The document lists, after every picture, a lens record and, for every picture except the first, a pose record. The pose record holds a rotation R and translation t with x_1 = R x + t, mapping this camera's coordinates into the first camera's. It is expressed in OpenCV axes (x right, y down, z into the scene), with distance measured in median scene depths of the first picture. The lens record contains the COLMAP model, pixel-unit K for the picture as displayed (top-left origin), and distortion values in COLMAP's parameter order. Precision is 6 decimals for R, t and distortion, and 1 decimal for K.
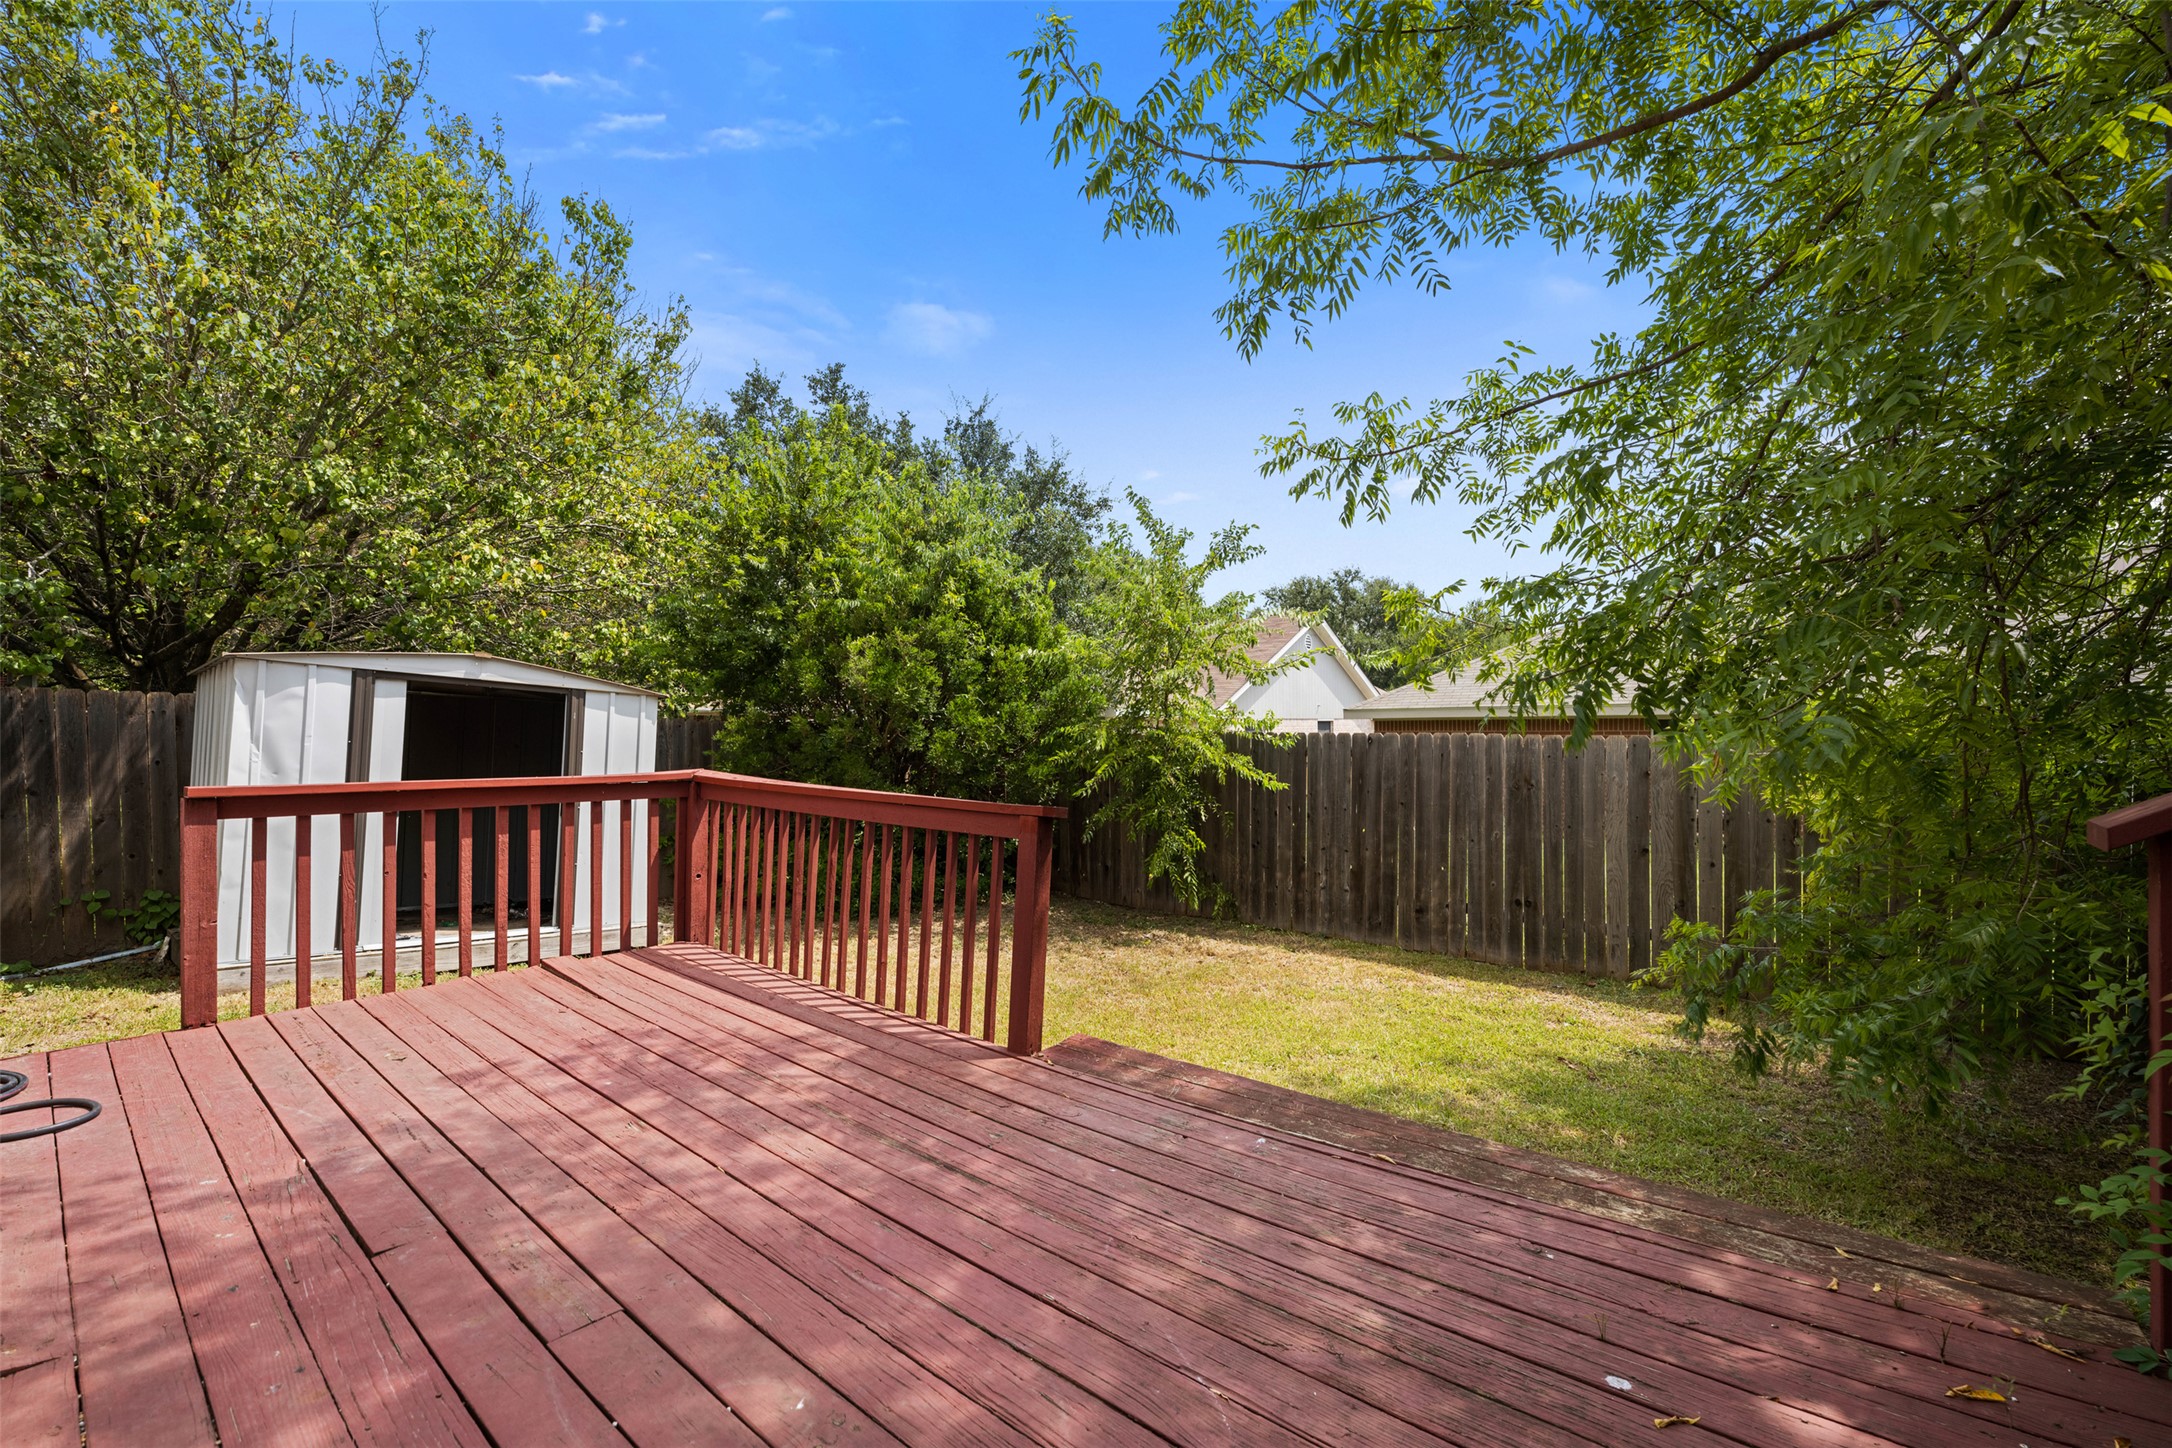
lens RADIAL K [[876.3, 0, 1083.9], [0, 876.3, 731.1], [0, 0, 1]] dist [0.000302, -0.000409]
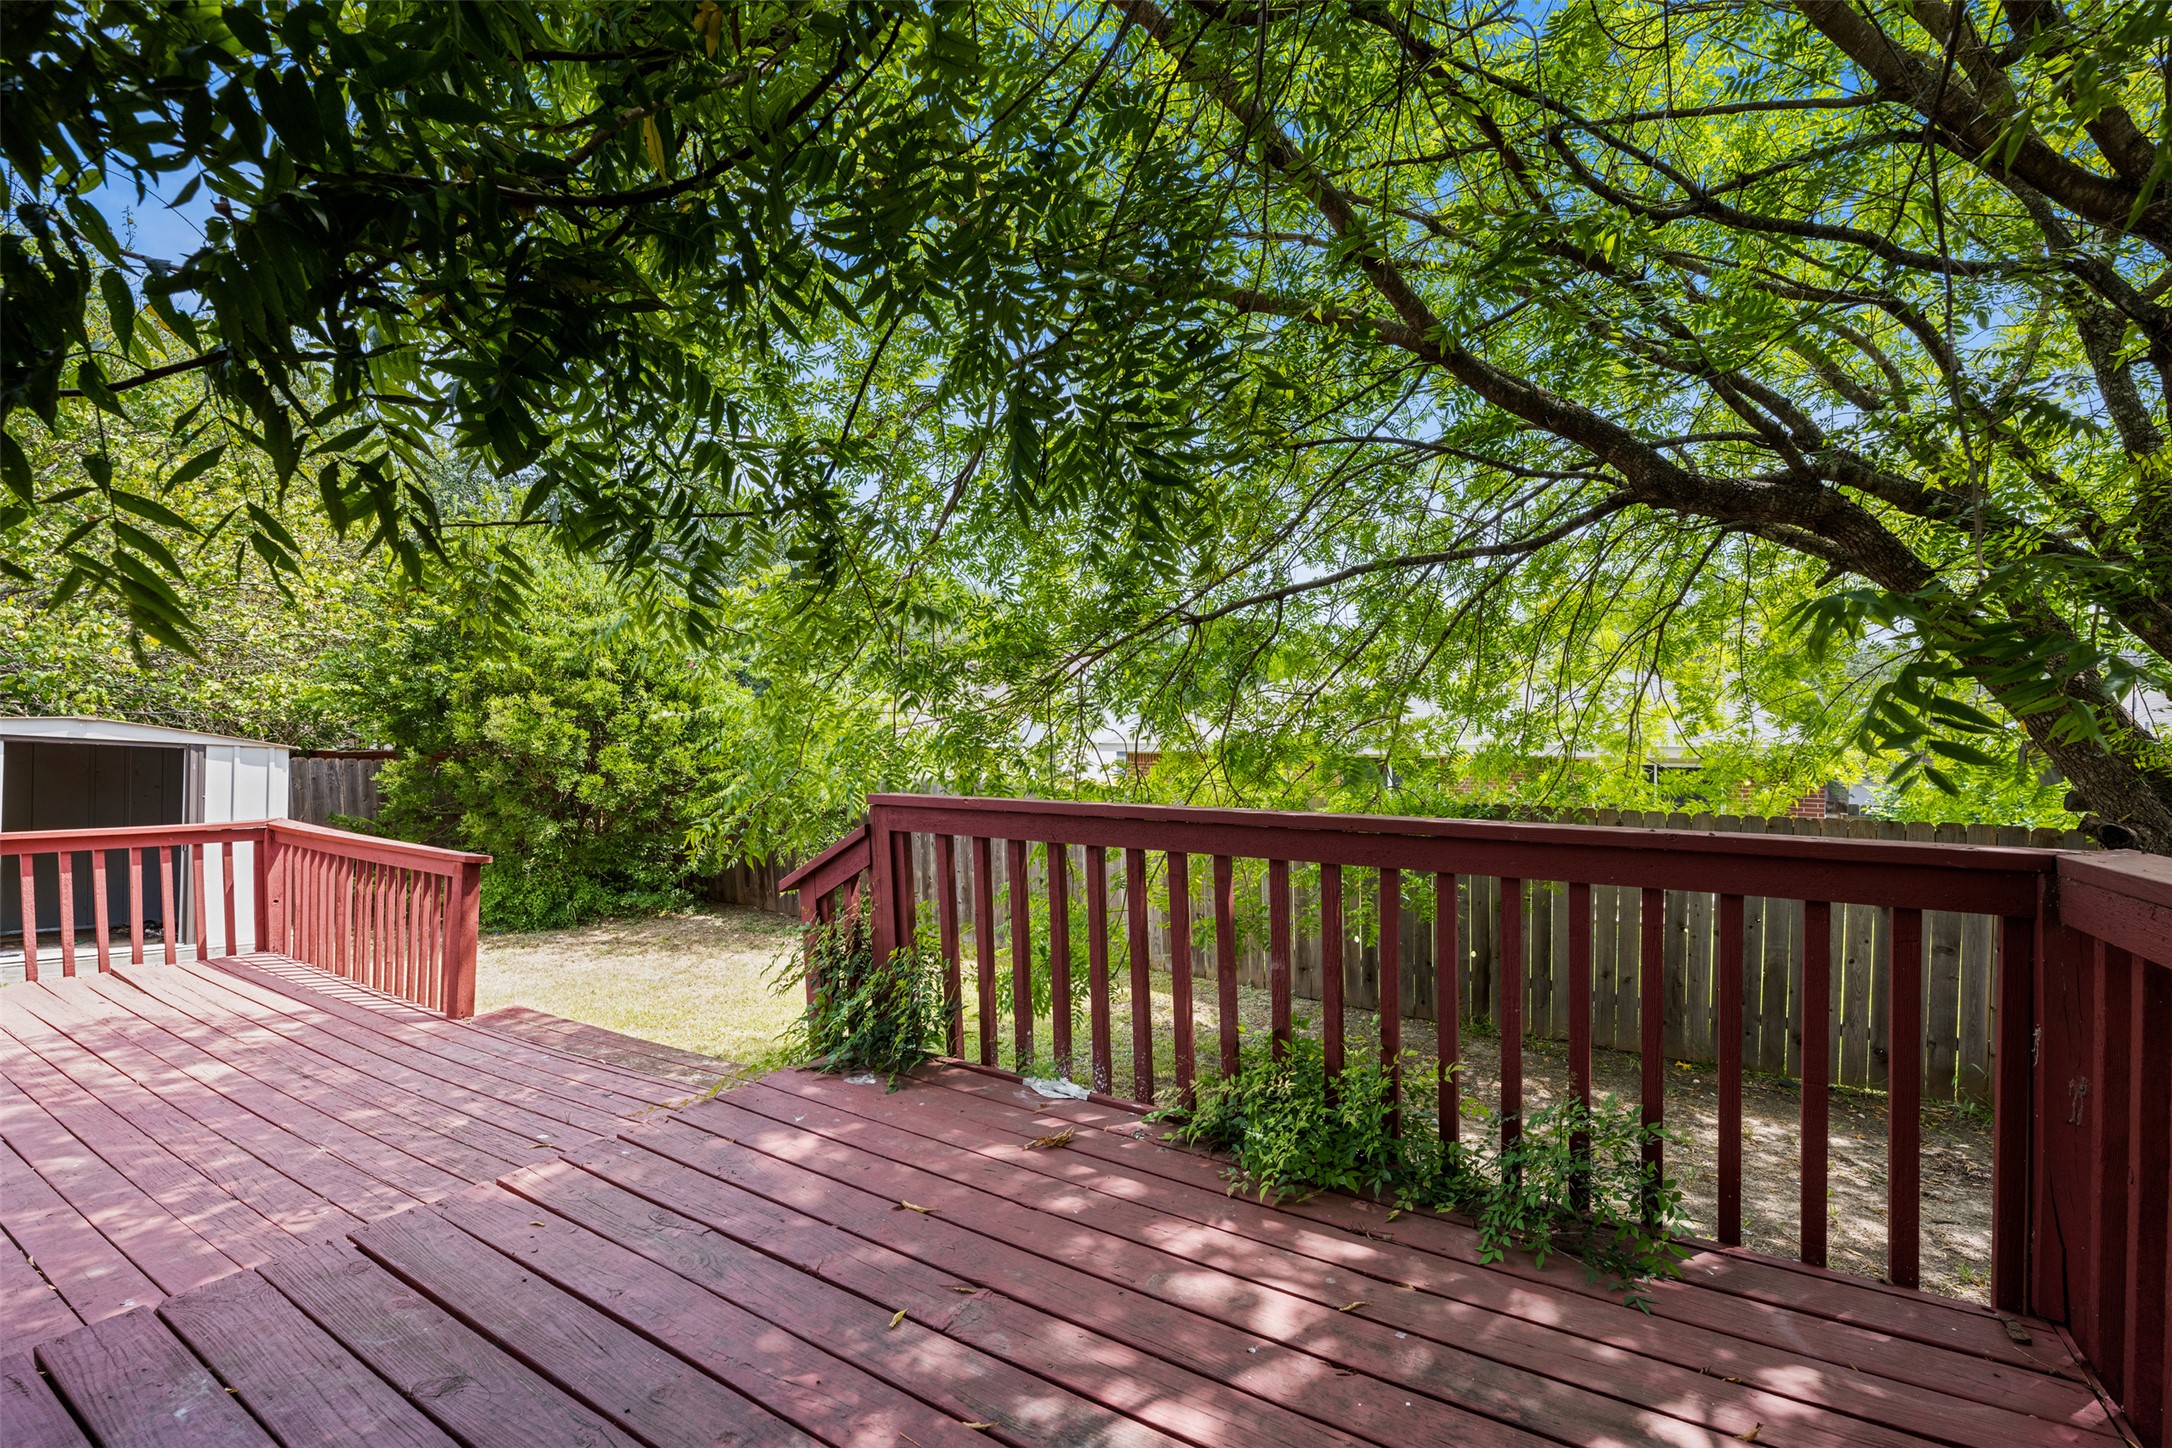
lens RADIAL K [[876.3, 0, 1083.9], [0, 876.3, 731.1], [0, 0, 1]] dist [0.000302, -0.000409]
pose [[0.990972, 0.004946, 0.133975, 0.765061], [-0.001878, 0.999733, -0.023018, -0.076970], [-0.134053, 0.022559, 0.990717, -0.590716]]
